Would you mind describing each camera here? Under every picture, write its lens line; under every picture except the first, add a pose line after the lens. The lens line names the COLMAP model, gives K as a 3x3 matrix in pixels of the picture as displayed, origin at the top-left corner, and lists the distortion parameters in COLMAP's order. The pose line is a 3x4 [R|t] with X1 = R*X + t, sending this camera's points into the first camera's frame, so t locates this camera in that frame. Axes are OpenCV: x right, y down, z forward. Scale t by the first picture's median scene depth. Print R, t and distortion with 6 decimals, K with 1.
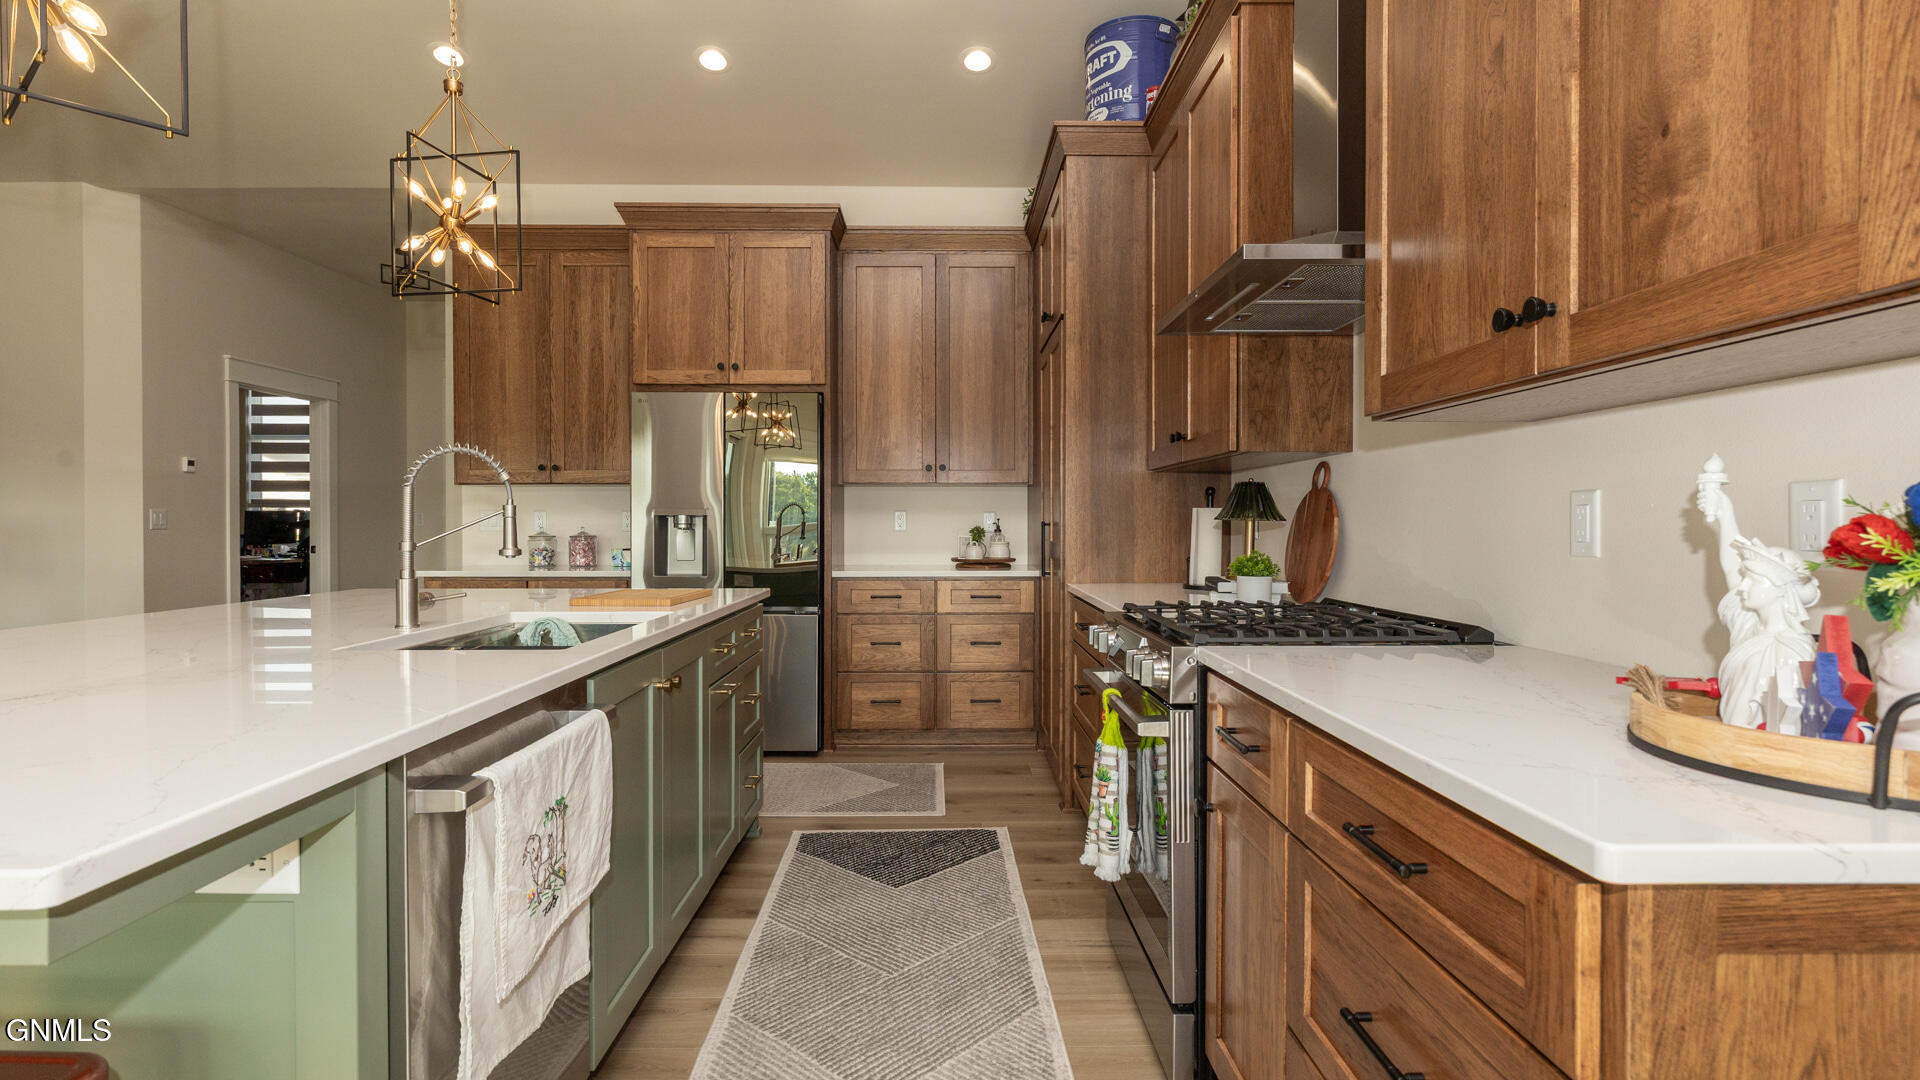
lens RADIAL K [[954.7, 0, 960.0], [0, 954.7, 540.0], [0, 0, 1]] dist [-0.000650, -0.000011]
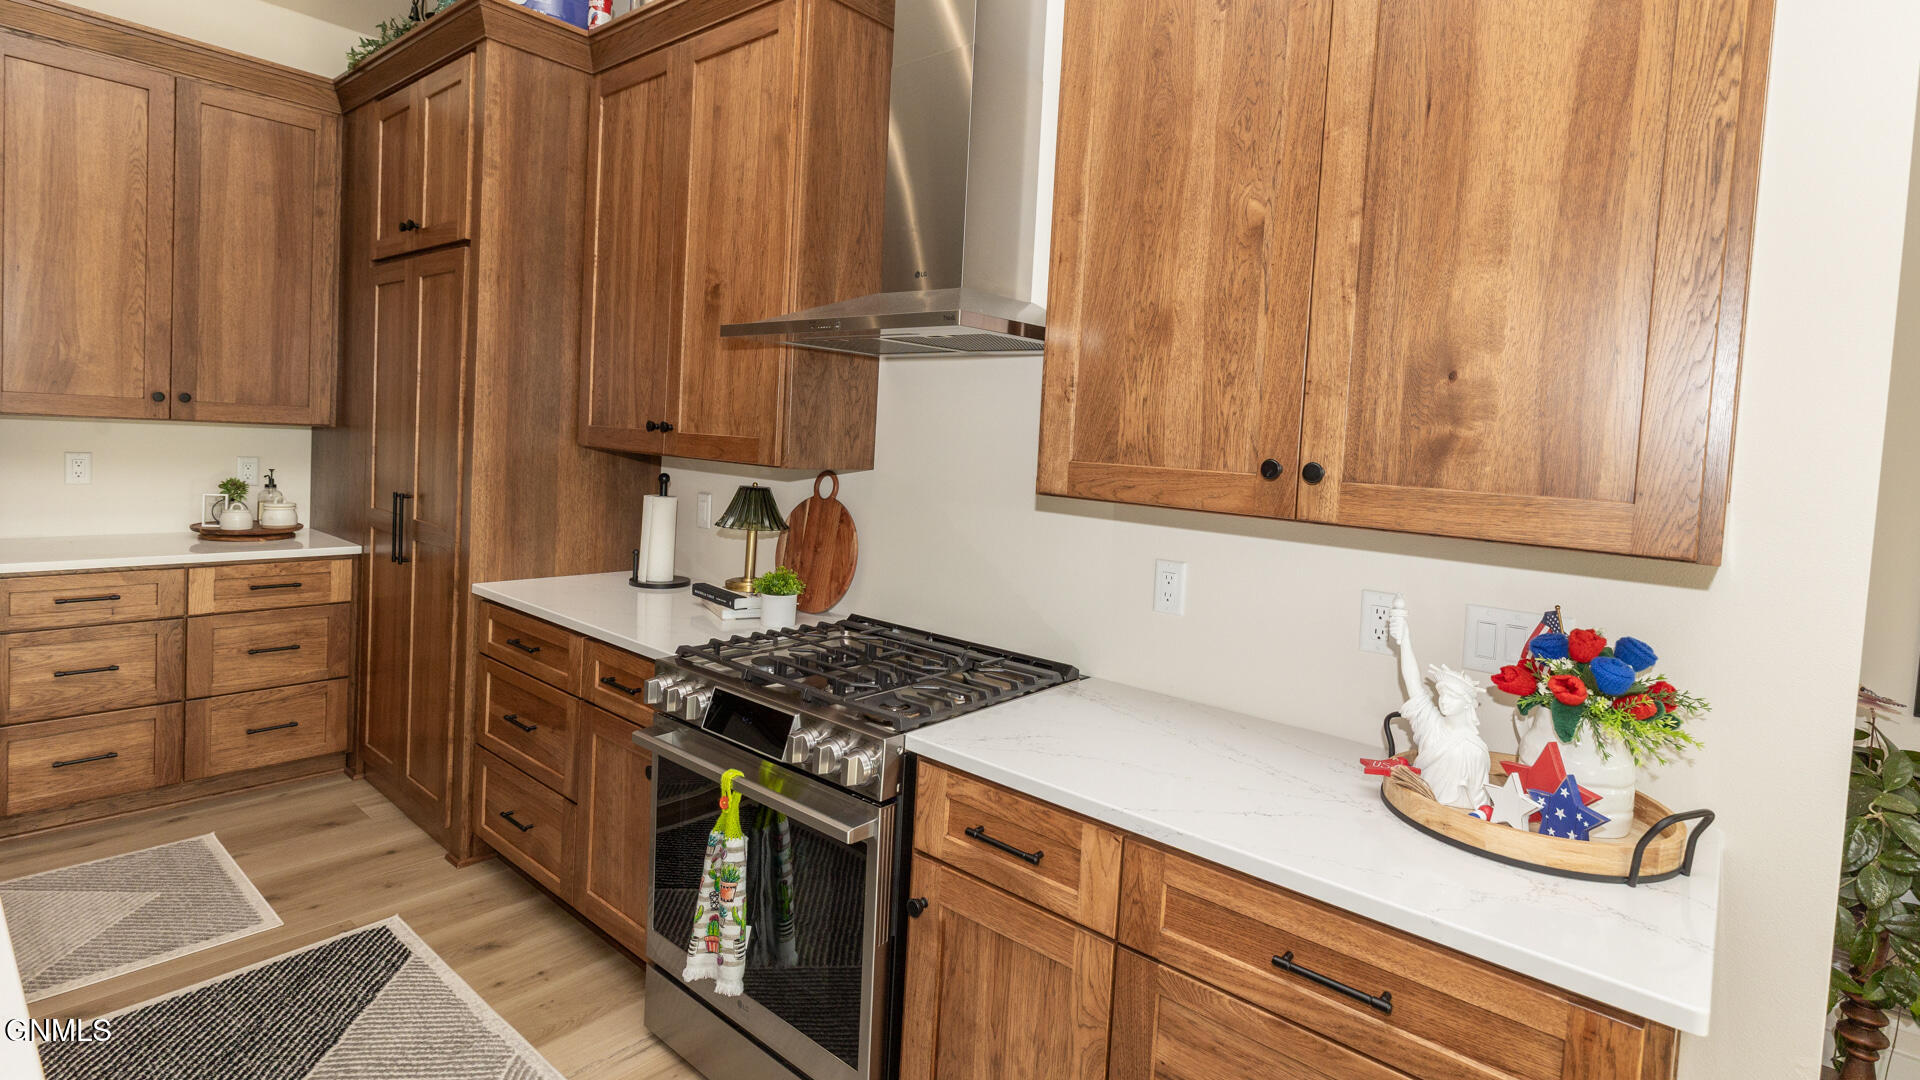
lens RADIAL K [[926.3, 0, 959.3], [0, 926.3, 480.6], [0, 0, 1]] dist [0.000201, 0.000416]
pose [[0.657107, -0.000202, 0.753797, -0.216212], [-0.043799, 0.998300, 0.038449, -0.093407], [-0.752523, -0.058281, 0.655982, 0.204210]]
